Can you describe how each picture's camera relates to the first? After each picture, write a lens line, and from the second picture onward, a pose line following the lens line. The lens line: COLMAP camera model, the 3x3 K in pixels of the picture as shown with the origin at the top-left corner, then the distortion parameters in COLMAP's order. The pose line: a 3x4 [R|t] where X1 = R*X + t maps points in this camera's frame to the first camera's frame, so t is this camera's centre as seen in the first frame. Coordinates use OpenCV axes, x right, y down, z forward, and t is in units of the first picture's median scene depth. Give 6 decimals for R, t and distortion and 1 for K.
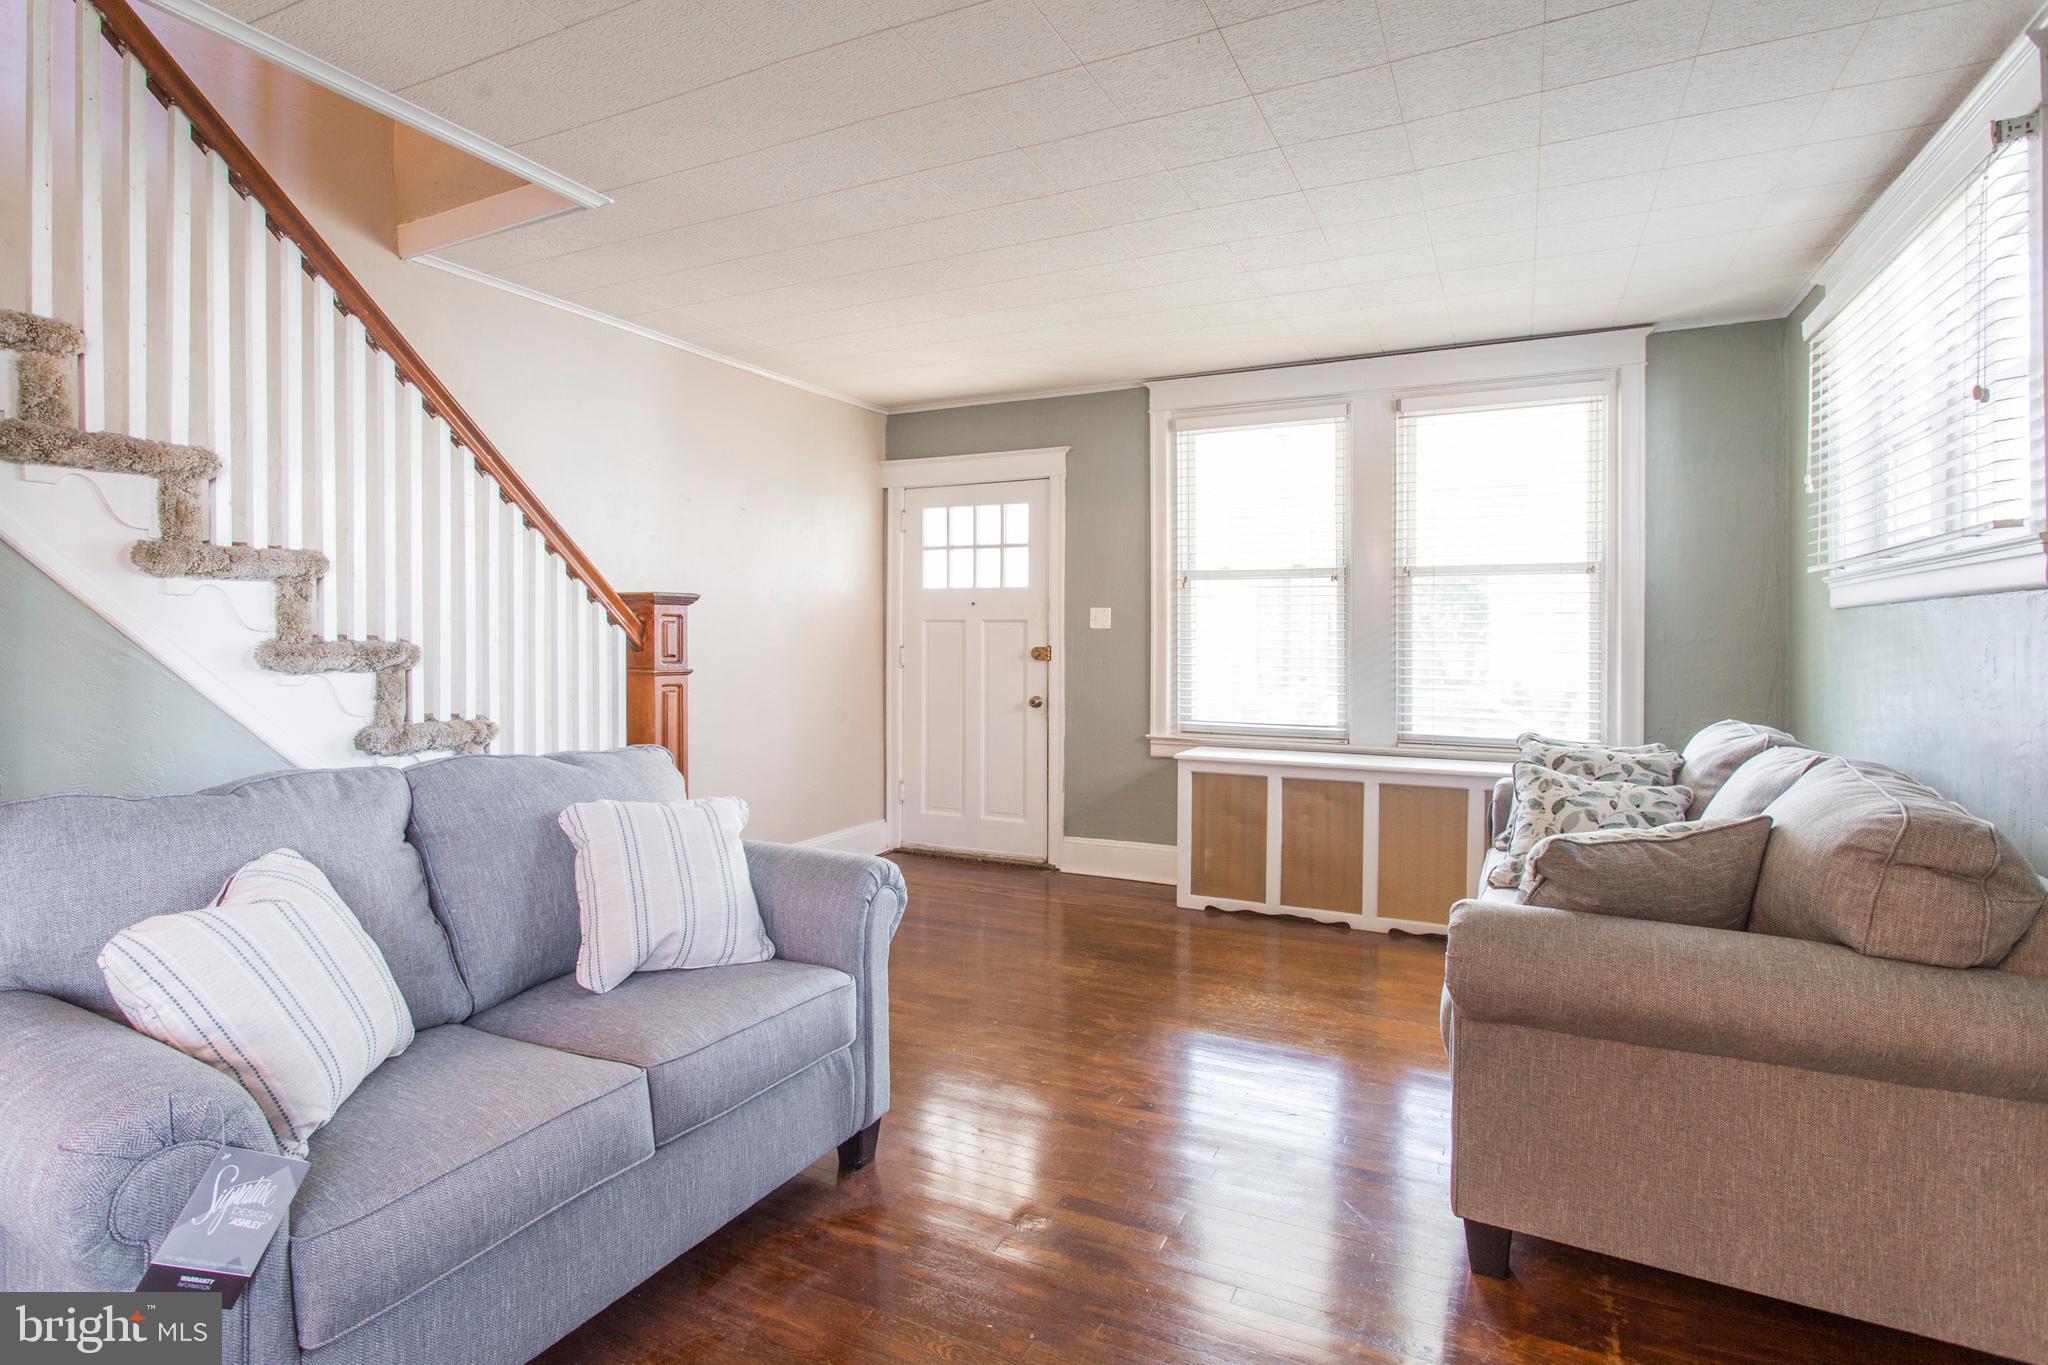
lens RADIAL K [[1027.8, 0, 1021.1], [0, 1027.8, 671.1], [0, 0, 1]] dist [-0.037282, 0.017979]
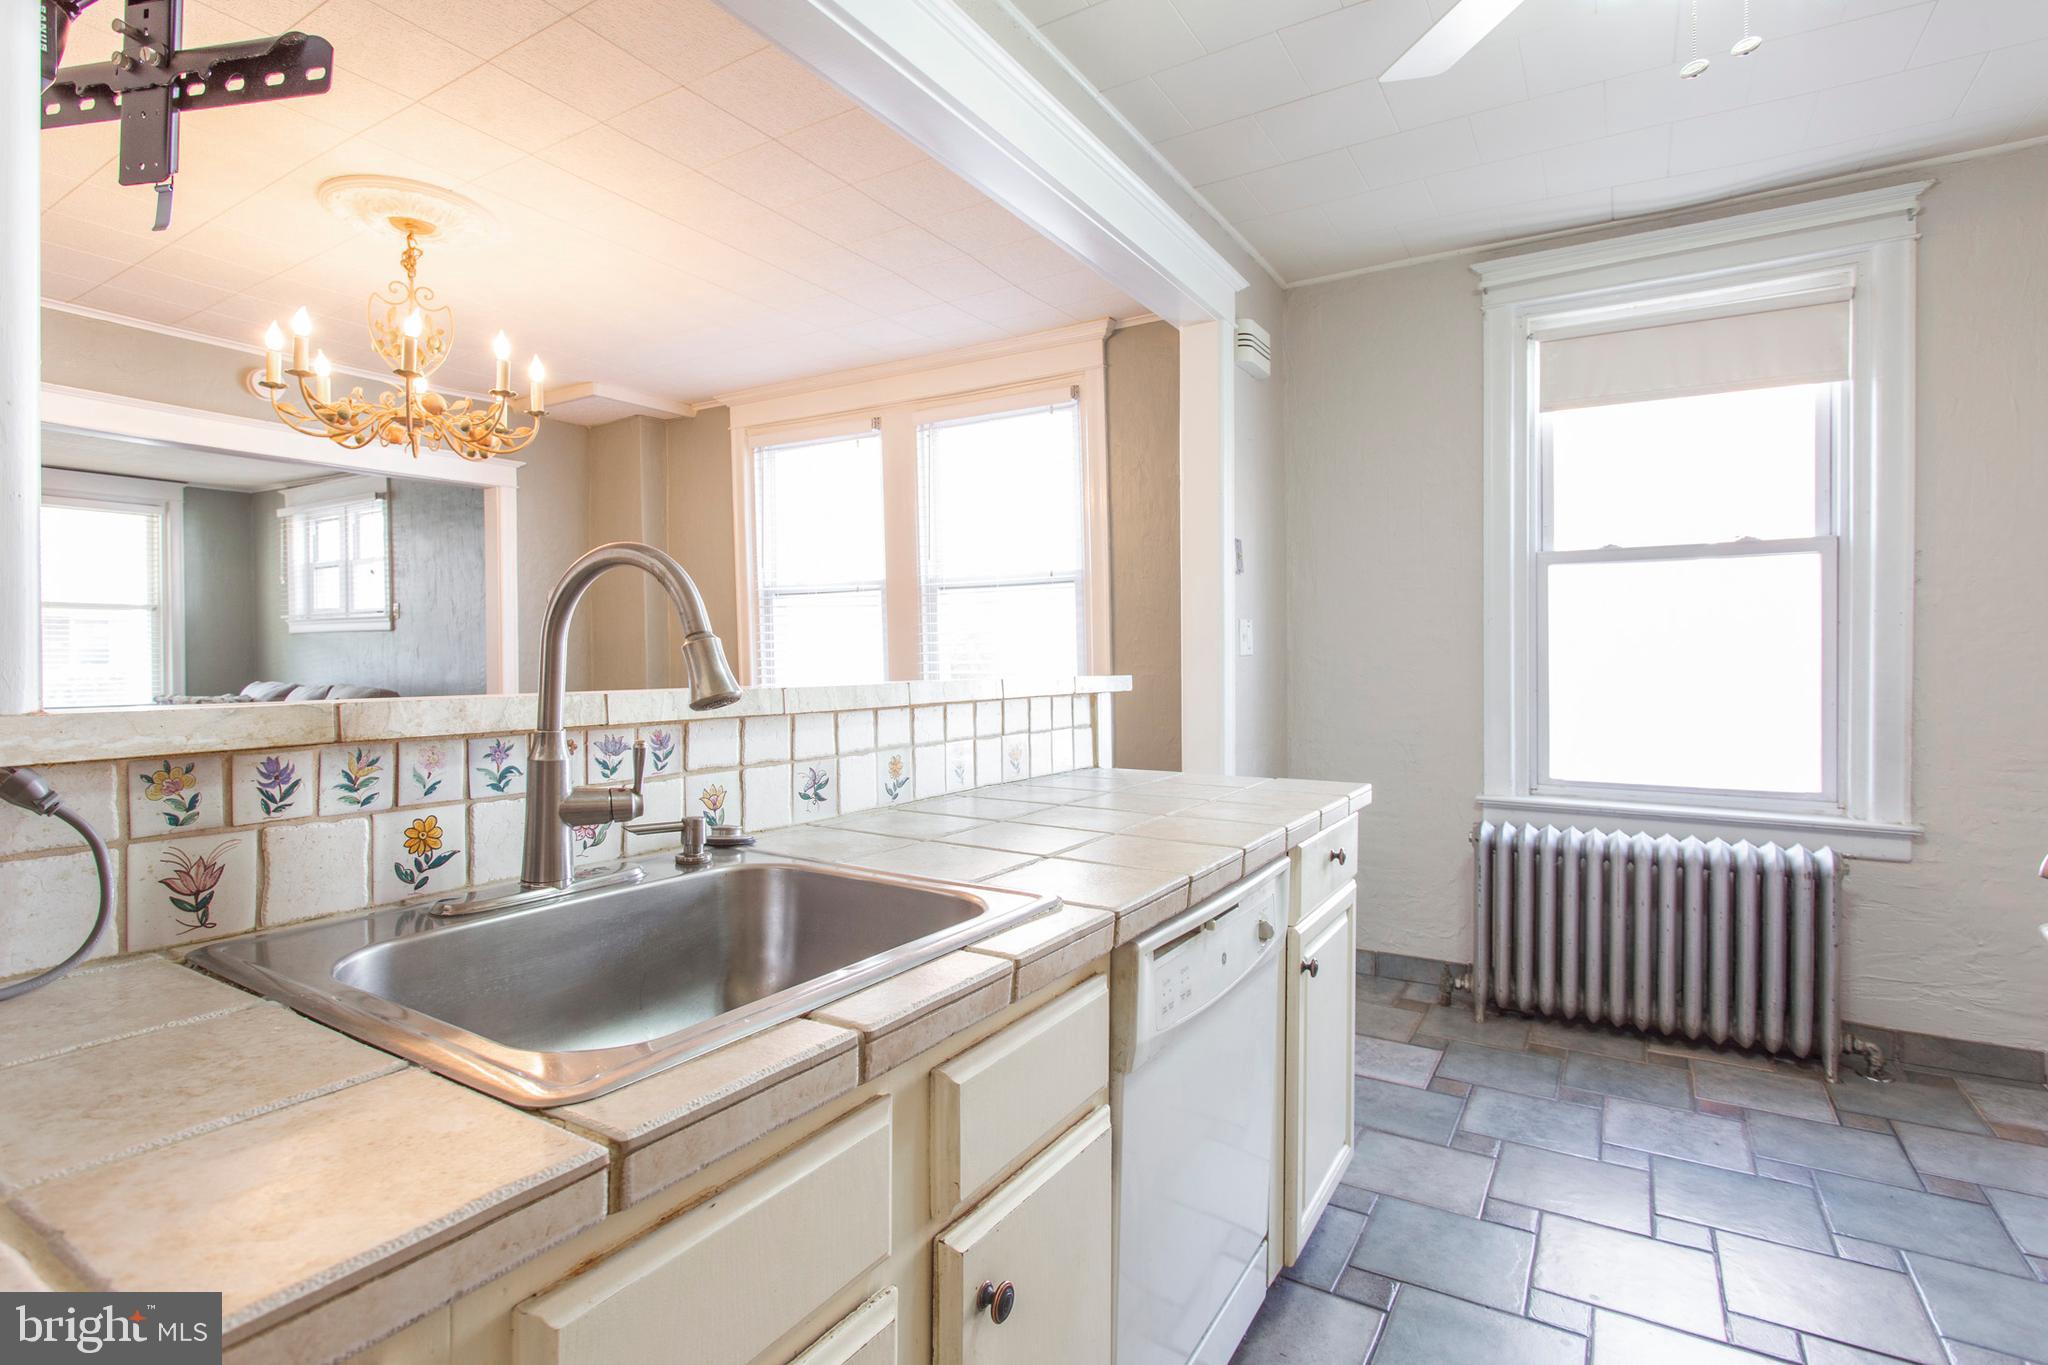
lens RADIAL K [[999.4, 0, 987.5], [0, 999.4, 668.2], [0, 0, 1]] dist [-0.021690, 0.008188]
pose [[0.115881, -0.019632, 0.993069, -0.930462], [0.033747, 0.999305, 0.015817, 0.026717], [-0.992690, 0.031681, 0.116463, -0.621555]]
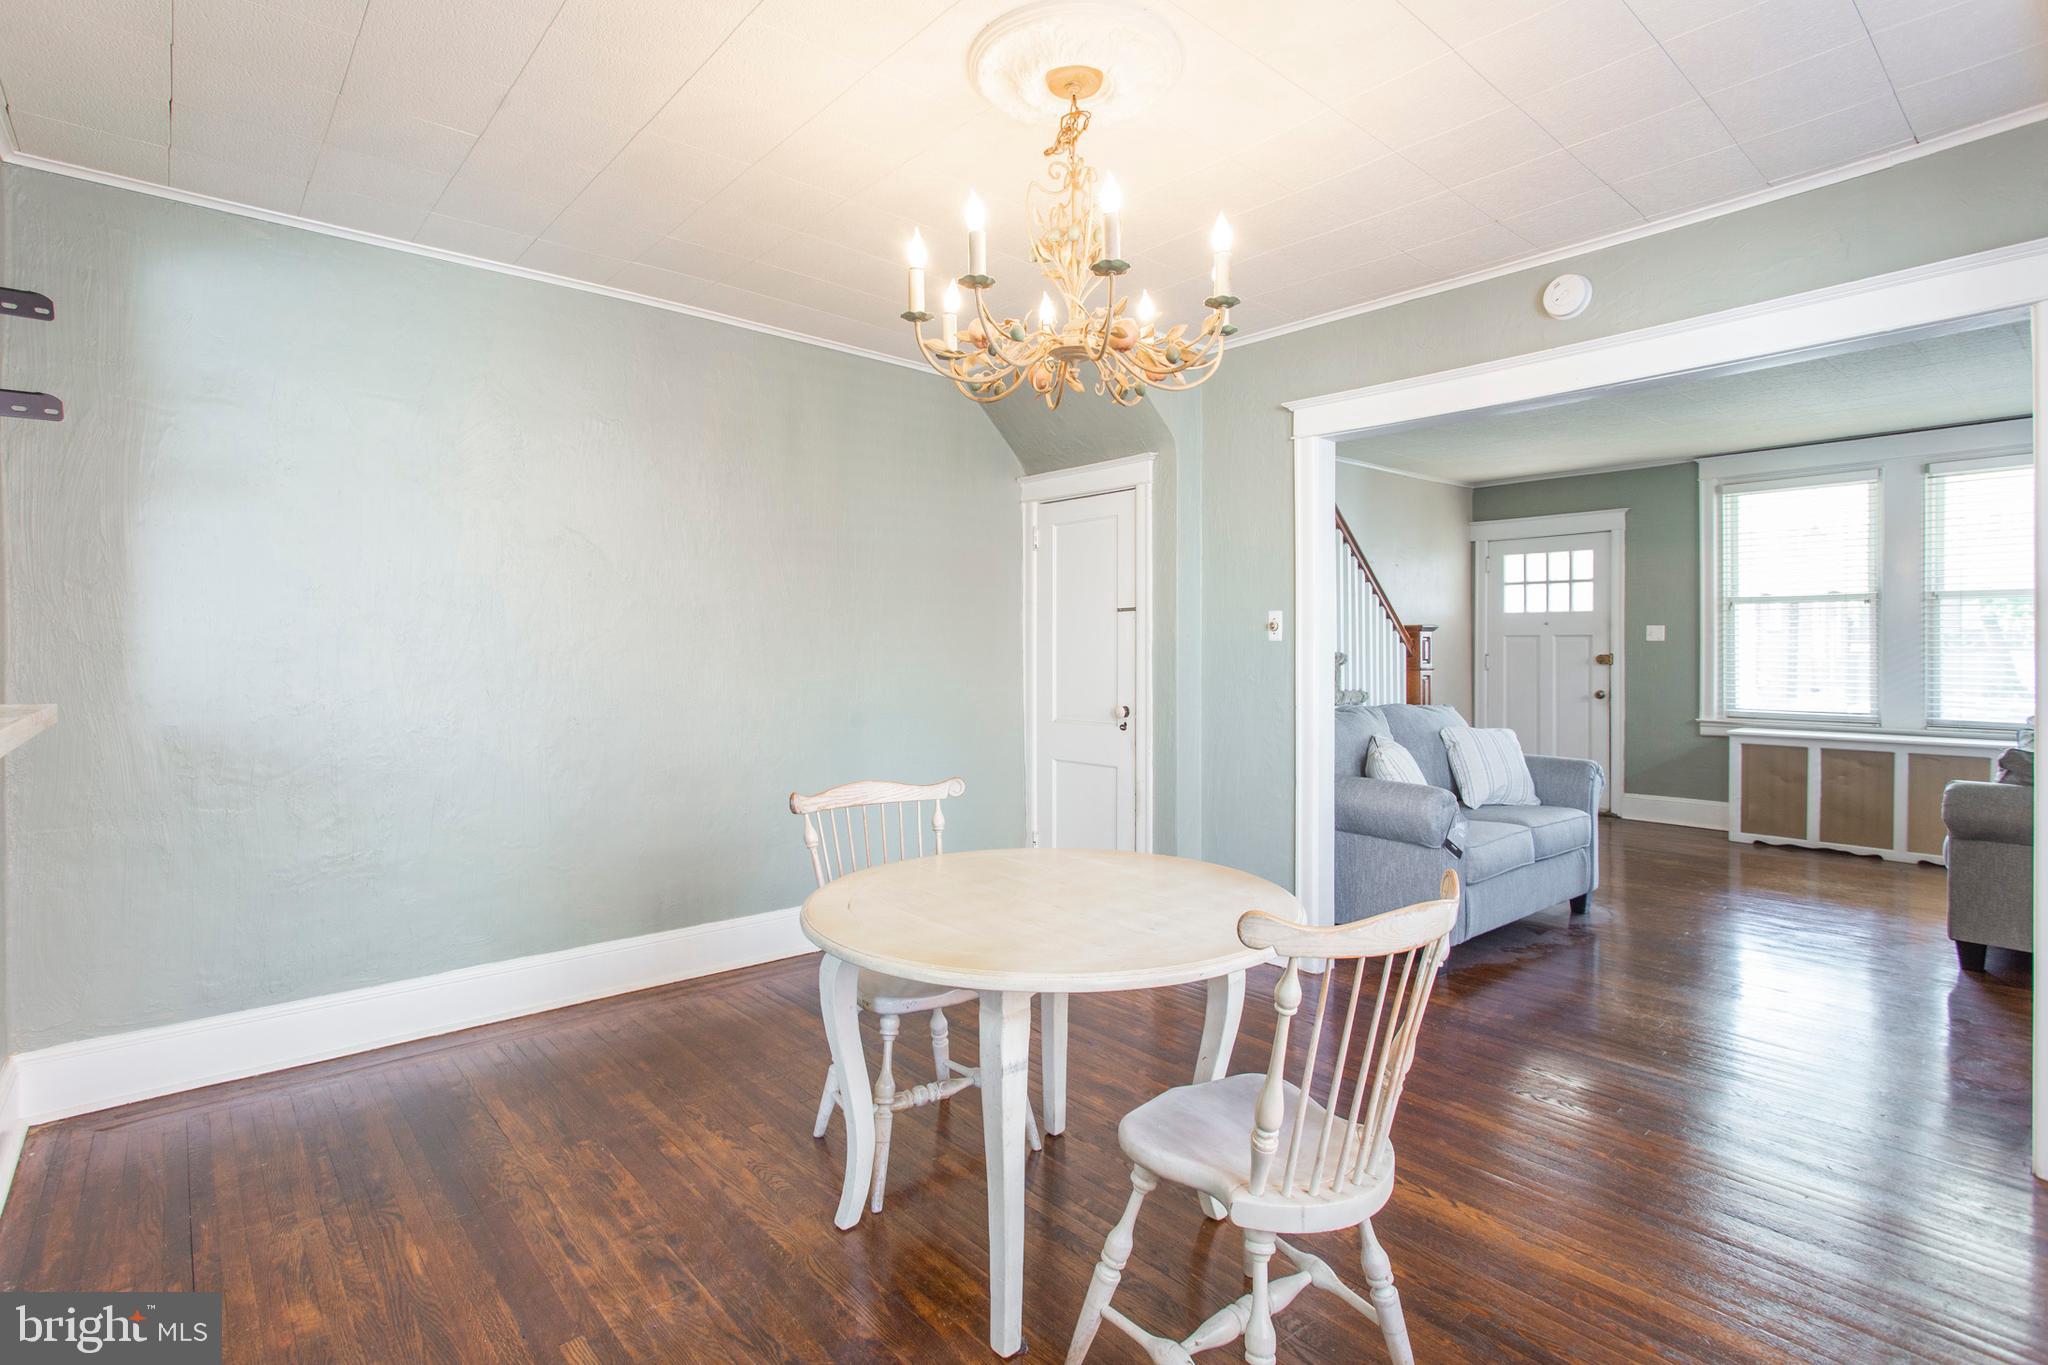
lens RADIAL K [[1027.8, 0, 1021.1], [0, 1027.8, 671.1], [0, 0, 1]] dist [-0.037282, 0.017979]
pose [[0.923296, 0.001016, -0.384088, -0.203885], [-0.005204, 0.999938, -0.009864, 0.018213], [0.384054, 0.011106, 0.923244, -0.630199]]
